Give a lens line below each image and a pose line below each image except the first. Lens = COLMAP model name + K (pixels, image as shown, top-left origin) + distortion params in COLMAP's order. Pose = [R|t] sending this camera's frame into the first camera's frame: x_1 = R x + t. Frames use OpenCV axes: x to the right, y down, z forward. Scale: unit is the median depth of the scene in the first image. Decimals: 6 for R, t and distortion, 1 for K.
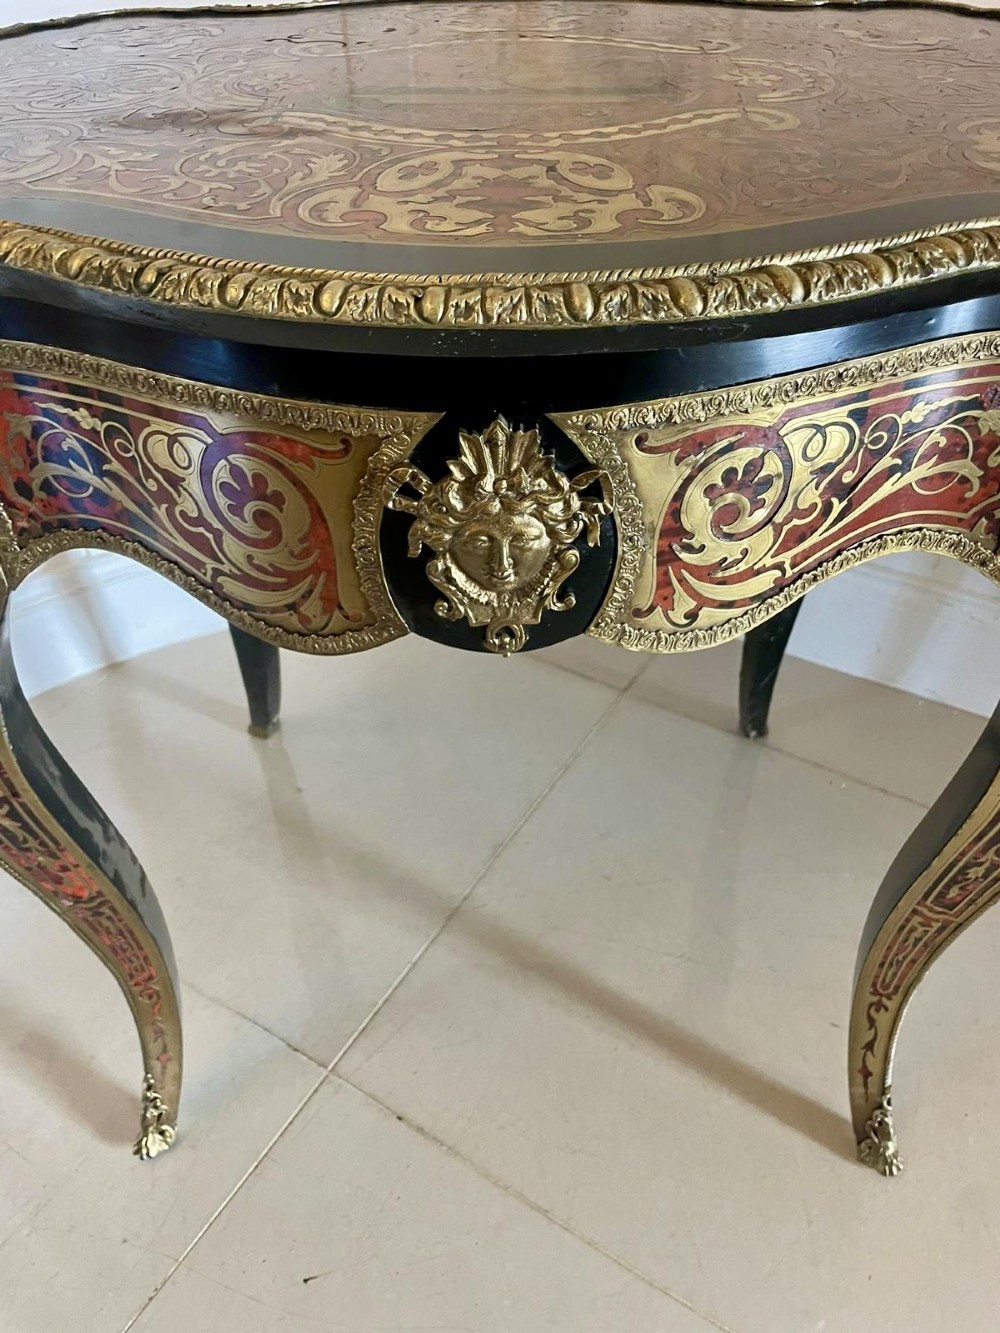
lens RADIAL K [[1026.2, 0, 495.5], [0, 1026.2, 674.2], [0, 0, 1]] dist [0.086134, -0.123876]
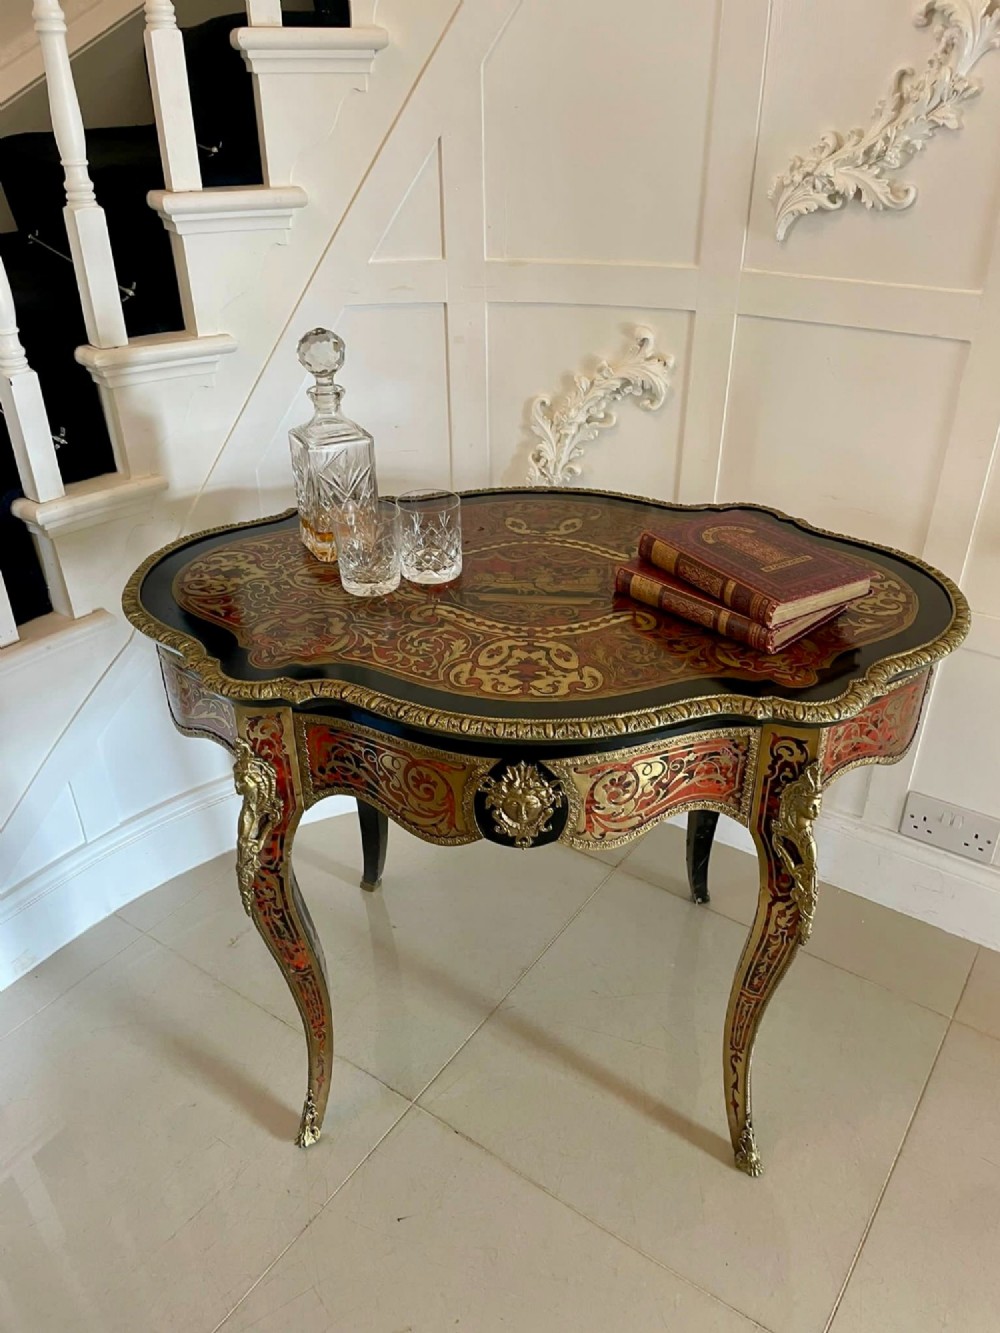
lens RADIAL K [[1026.2, 0, 512.3], [0, 1026.2, 664.7], [0, 0, 1]] dist [0.086134, -0.123876]
pose [[0.999018, 0.030657, -0.031983, 0.046915], [-0.035749, 0.984236, -0.173210, -0.024680], [0.026169, 0.174183, 0.984365, -1.393141]]
